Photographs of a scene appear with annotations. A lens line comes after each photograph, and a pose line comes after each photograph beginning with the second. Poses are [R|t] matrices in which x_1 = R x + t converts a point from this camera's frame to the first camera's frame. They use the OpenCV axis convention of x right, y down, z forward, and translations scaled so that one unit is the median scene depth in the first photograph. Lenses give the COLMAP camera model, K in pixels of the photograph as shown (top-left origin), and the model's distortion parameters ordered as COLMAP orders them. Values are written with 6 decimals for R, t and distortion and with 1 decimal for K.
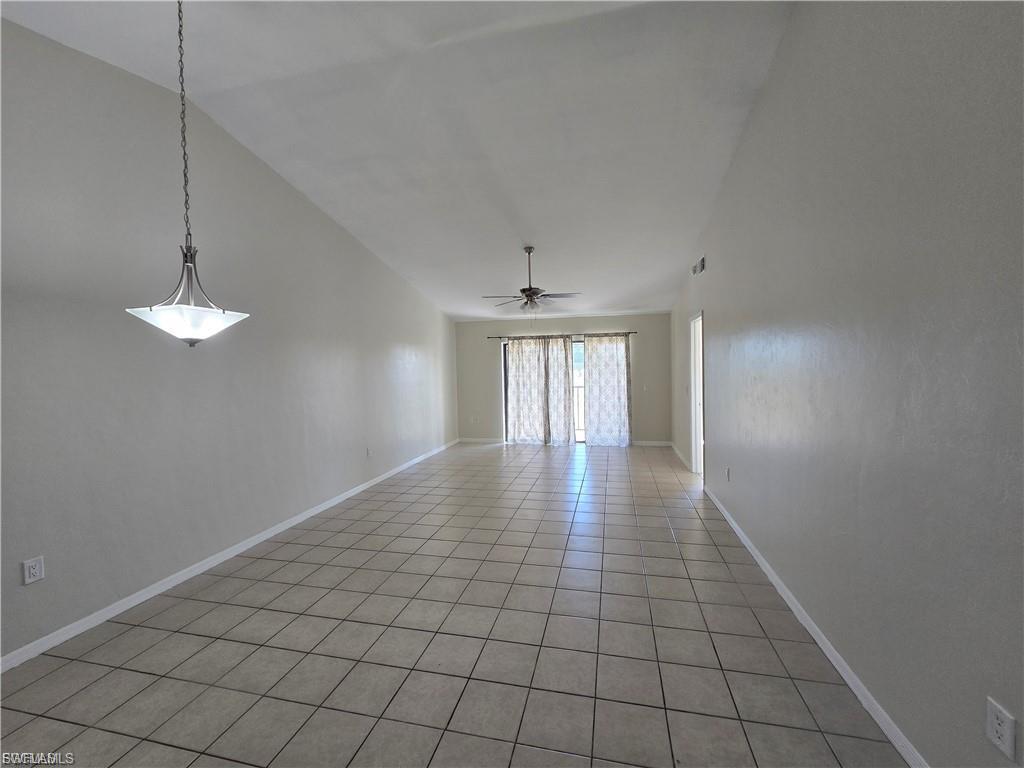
lens RADIAL K [[420.3, 0, 514.5], [0, 420.3, 379.3], [0, 0, 1]] dist [-0.008760, 0.003902]
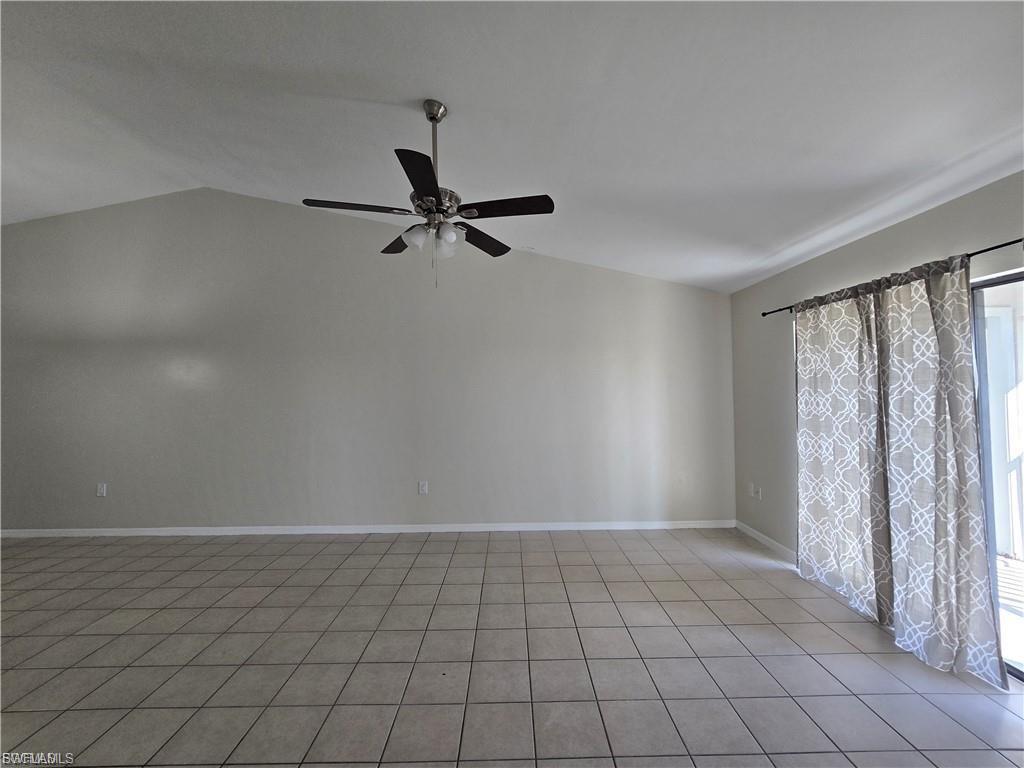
lens RADIAL K [[420.3, 0, 514.5], [0, 420.3, 379.3], [0, 0, 1]] dist [-0.008760, 0.003902]
pose [[0.237459, -0.006436, -0.971376, 0.318548], [-0.031120, 0.999414, -0.014229, -0.015814], [0.970899, 0.033608, 0.237119, 0.657417]]
